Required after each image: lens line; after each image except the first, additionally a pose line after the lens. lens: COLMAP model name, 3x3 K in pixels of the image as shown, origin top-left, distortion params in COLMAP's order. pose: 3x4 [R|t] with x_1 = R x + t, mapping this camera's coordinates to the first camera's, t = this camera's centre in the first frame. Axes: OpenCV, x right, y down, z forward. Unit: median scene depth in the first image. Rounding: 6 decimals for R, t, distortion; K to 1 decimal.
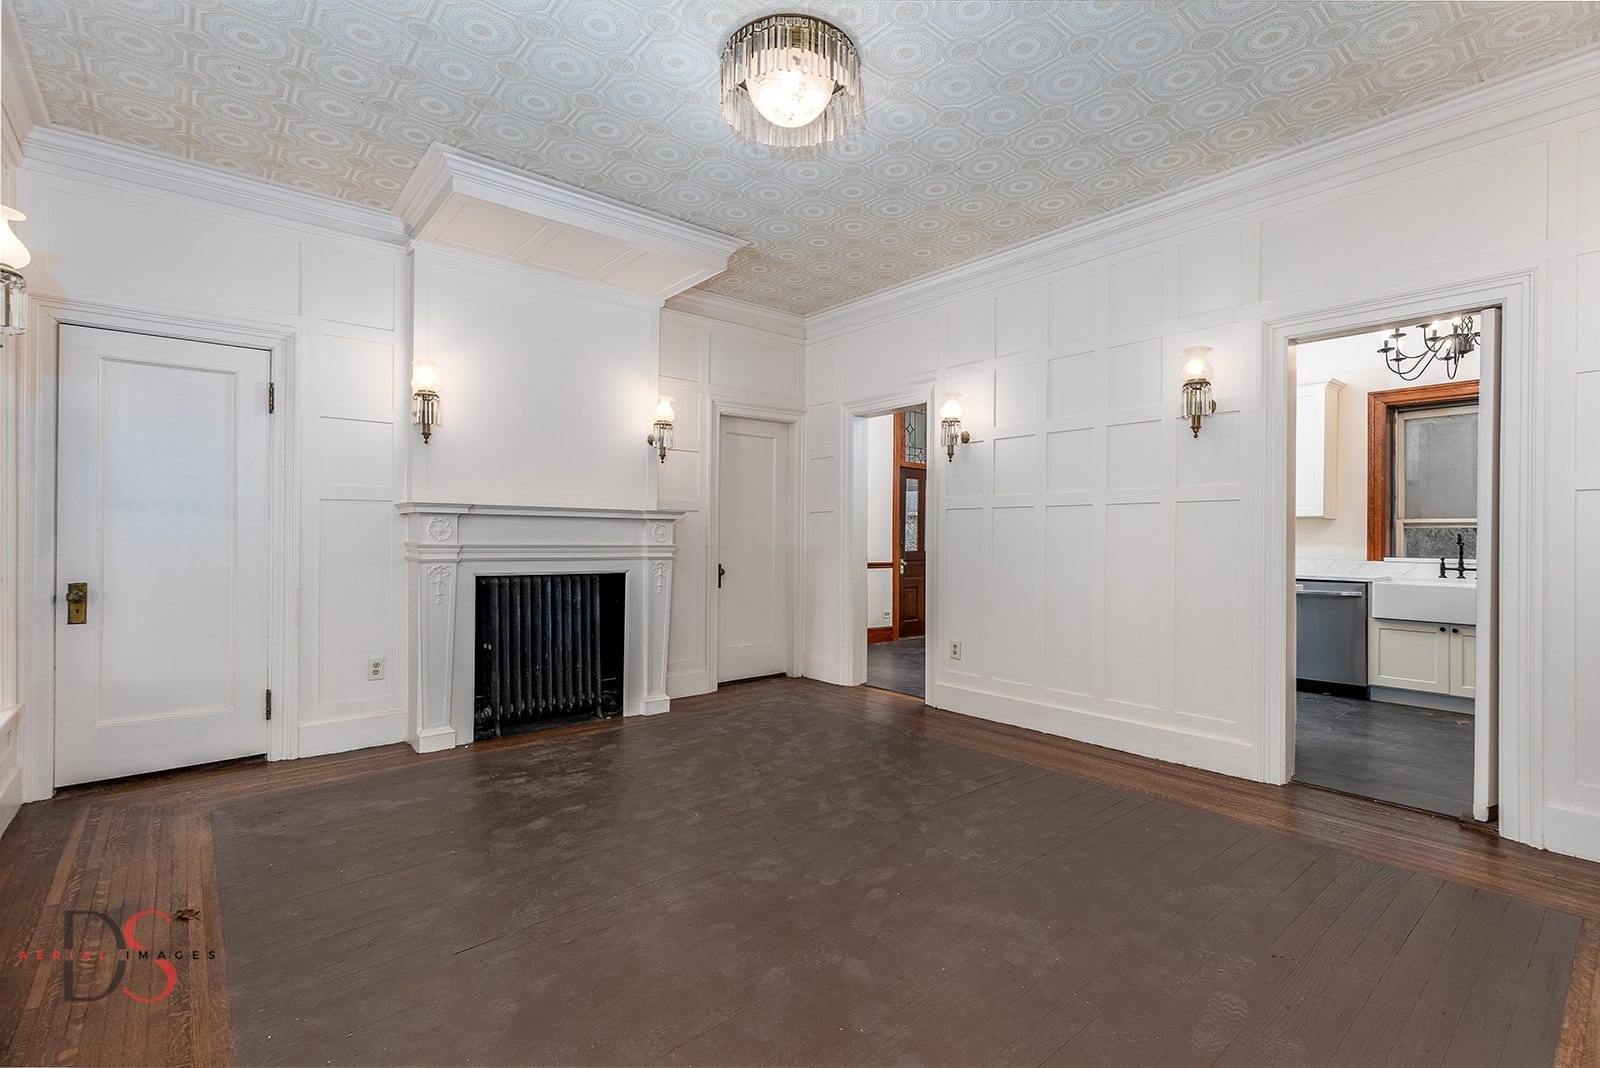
lens RADIAL K [[729.0, 0, 797.0], [0, 729.0, 532.1], [0, 0, 1]] dist [0.004200, 0.000523]
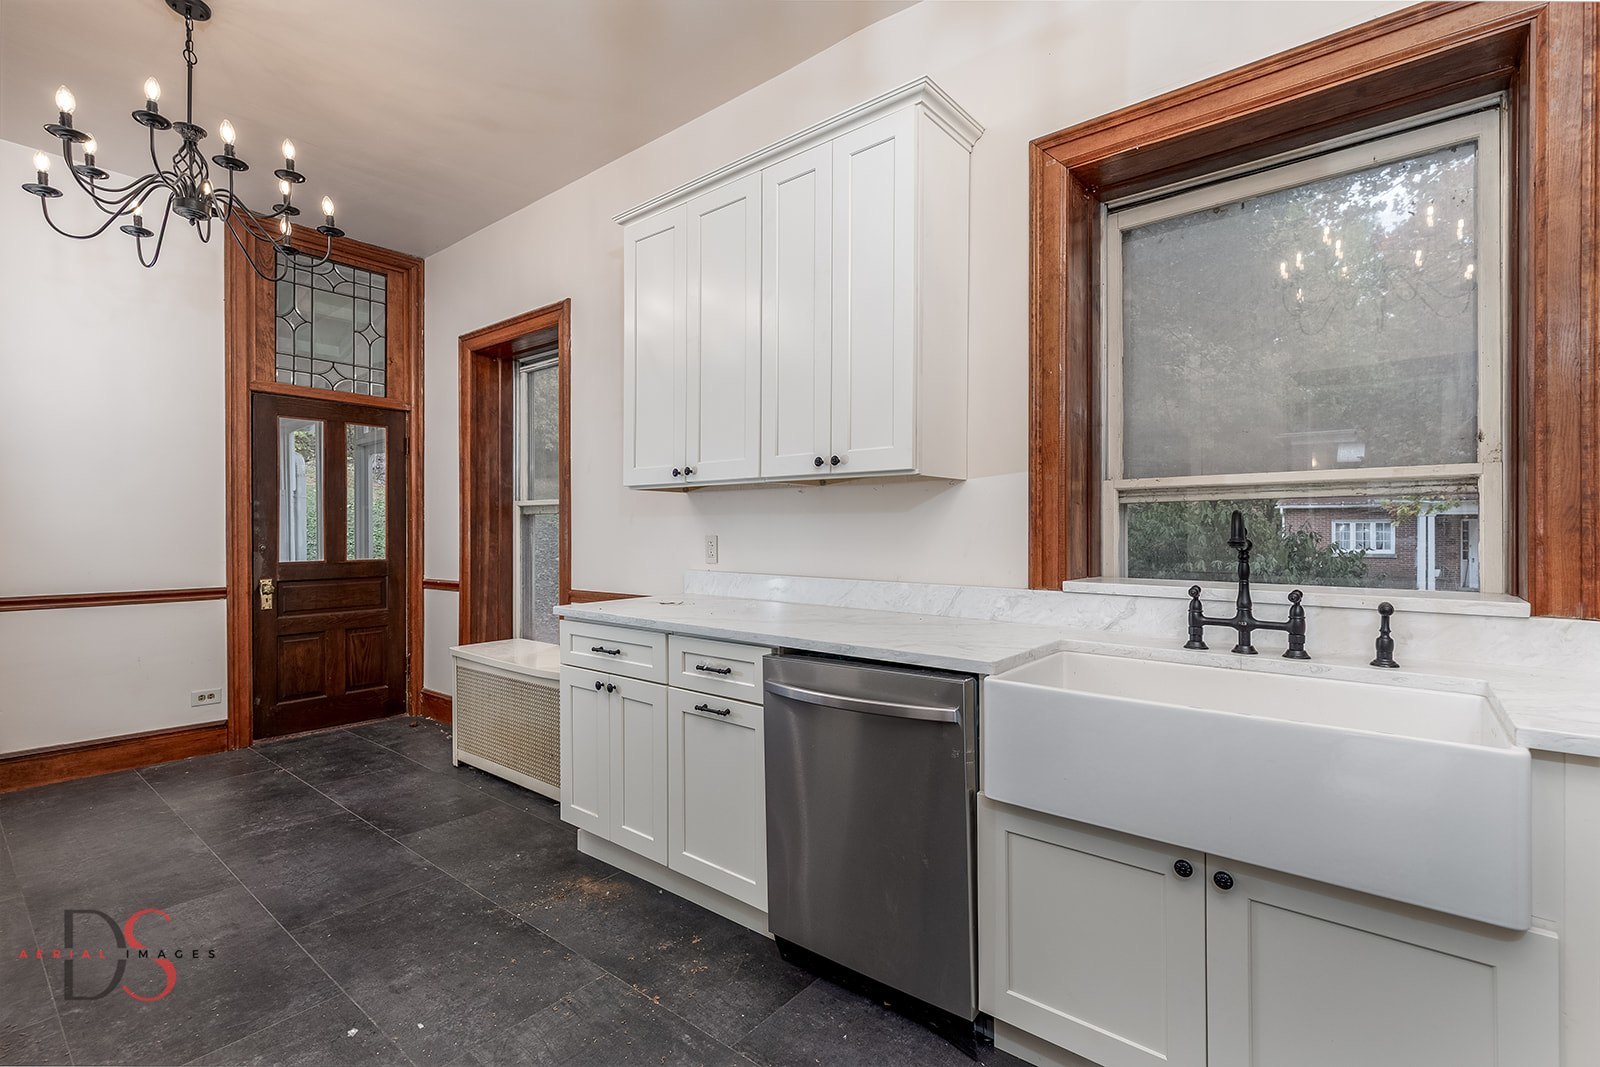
lens RADIAL K [[729.0, 0, 802.3], [0, 729.0, 532.4], [0, 0, 1]] dist [0.004200, 0.000523]
pose [[0.982462, -0.008859, 0.186254, 0.596221], [0.007527, 0.999941, 0.007857, 0.006298], [-0.186312, -0.006318, 0.982470, 0.653957]]
